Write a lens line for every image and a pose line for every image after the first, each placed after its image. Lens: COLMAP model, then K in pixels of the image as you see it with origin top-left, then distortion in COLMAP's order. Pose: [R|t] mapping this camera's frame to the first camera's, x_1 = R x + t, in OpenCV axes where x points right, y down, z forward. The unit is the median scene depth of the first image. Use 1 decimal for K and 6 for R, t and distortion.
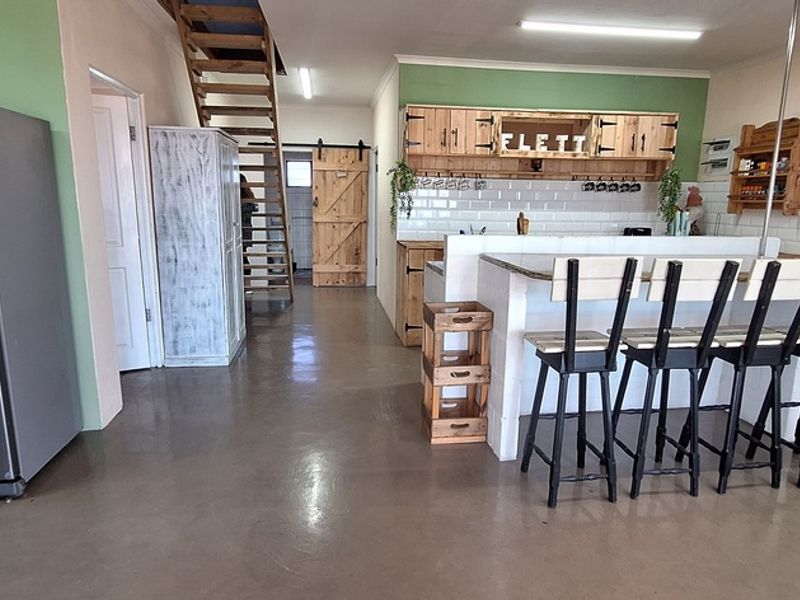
lens RADIAL K [[515.3, 0, 400.0], [0, 515.3, 300.0], [0, 0, 1]] dist [-0.008212, 0.003386]
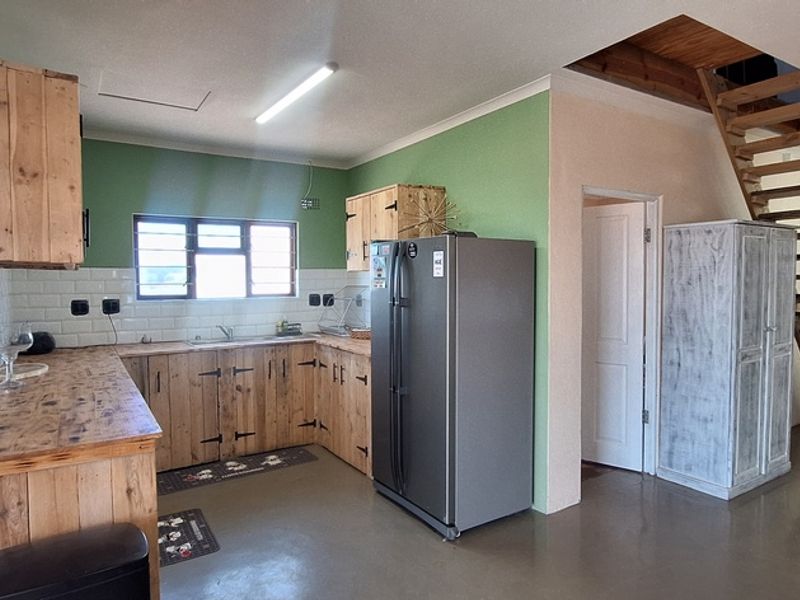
lens RADIAL K [[515.3, 0, 400.0], [0, 515.3, 300.0], [0, 0, 1]] dist [-0.008212, 0.003386]
pose [[0.413465, 0.021152, -0.910274, 0.168567], [-0.160976, 0.985680, -0.050214, -0.056021], [0.896177, 0.167294, 0.410949, 0.134648]]
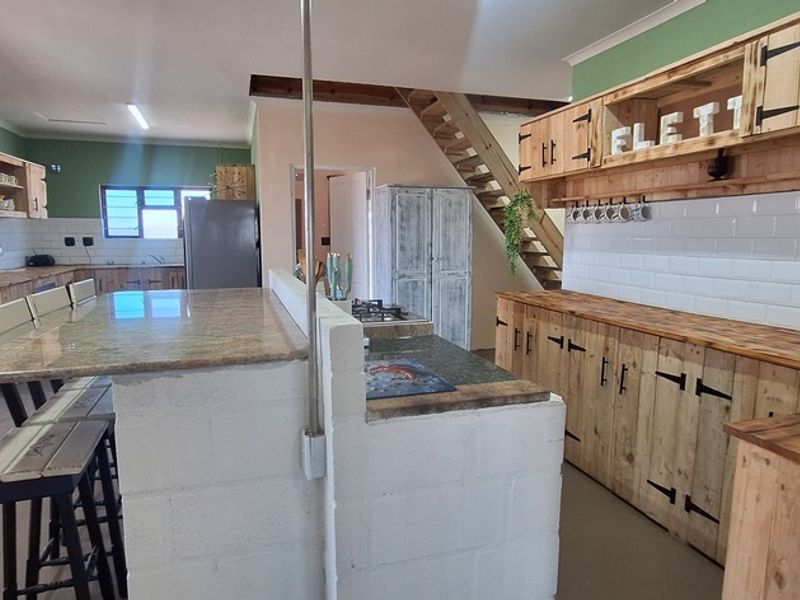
lens RADIAL K [[515.3, 0, 400.0], [0, 515.3, 300.0], [0, 0, 1]] dist [-0.008212, 0.003386]
pose [[0.175620, 0.110340, -0.978255, 0.793027], [-0.184708, 0.979745, 0.077348, -0.125997], [0.966975, 0.167107, 0.192443, 0.677248]]
